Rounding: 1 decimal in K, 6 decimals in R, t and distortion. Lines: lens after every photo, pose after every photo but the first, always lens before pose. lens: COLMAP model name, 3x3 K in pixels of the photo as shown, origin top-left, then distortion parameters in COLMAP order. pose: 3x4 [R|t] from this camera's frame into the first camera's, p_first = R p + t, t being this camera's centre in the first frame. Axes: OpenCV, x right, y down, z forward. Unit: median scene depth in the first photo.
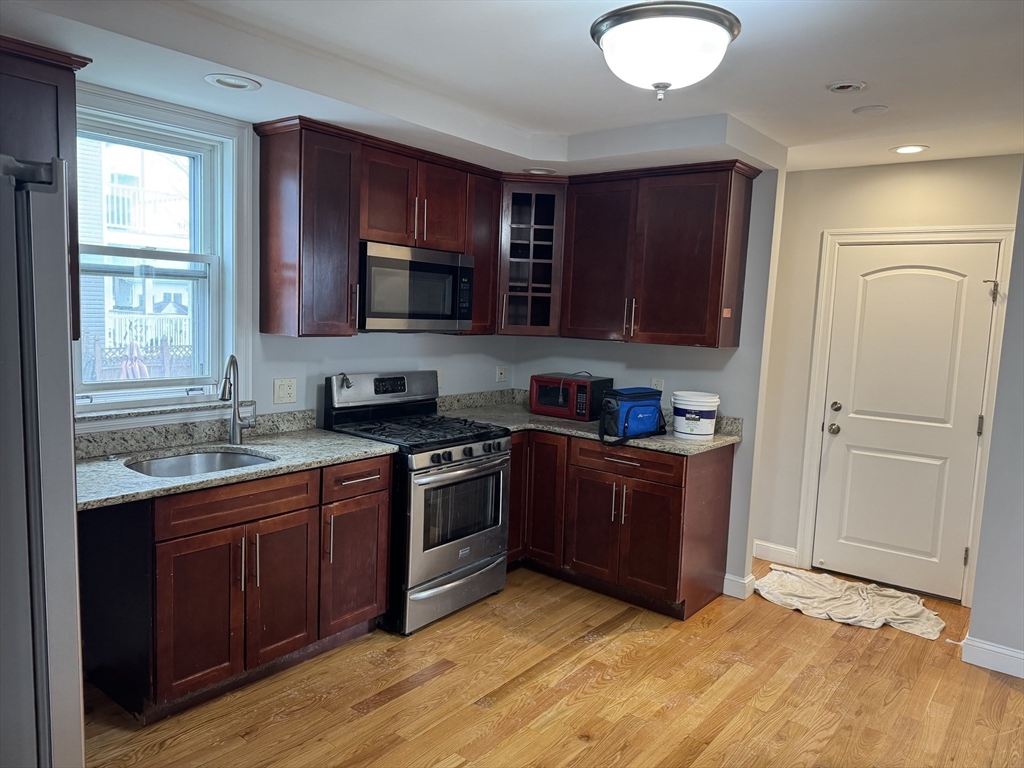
lens RADIAL K [[719.2, 0, 516.4], [0, 719.2, 382.2], [0, 0, 1]] dist [-0.002833, -0.005333]
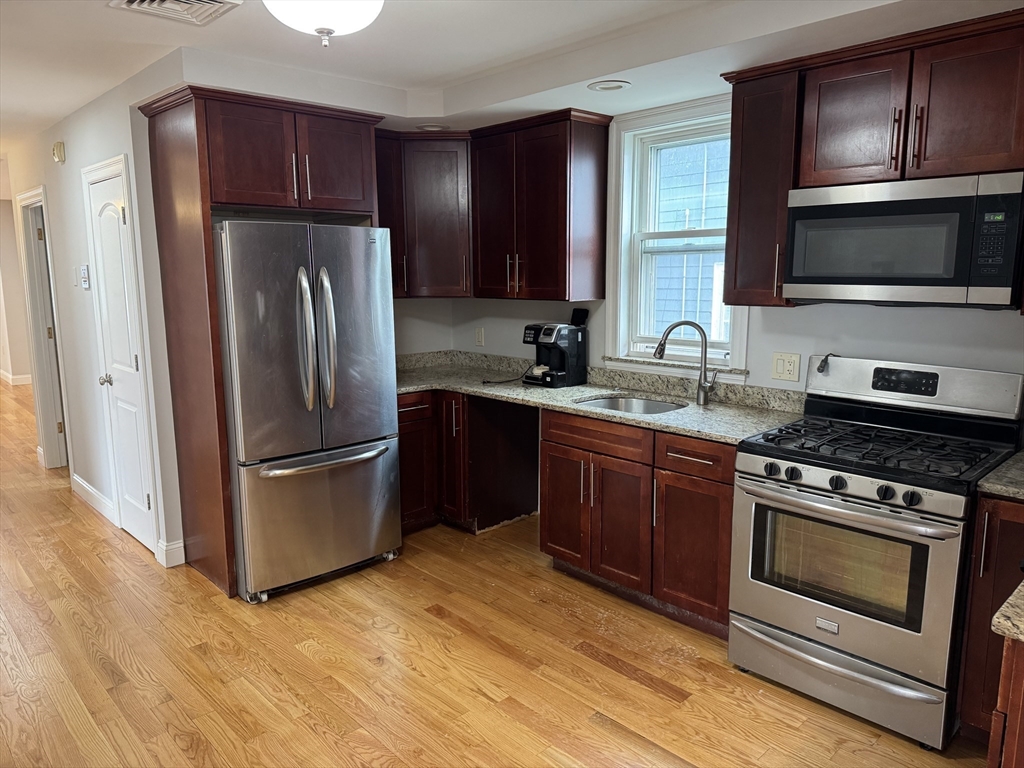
lens RADIAL K [[719.2, 0, 515.6], [0, 719.2, 385.0], [0, 0, 1]] dist [-0.002833, -0.005333]
pose [[-0.174520, 0.112800, -0.978171, 0.732139], [-0.103266, 0.985841, 0.132109, -0.058038], [0.979224, 0.124068, -0.160401, 0.924282]]
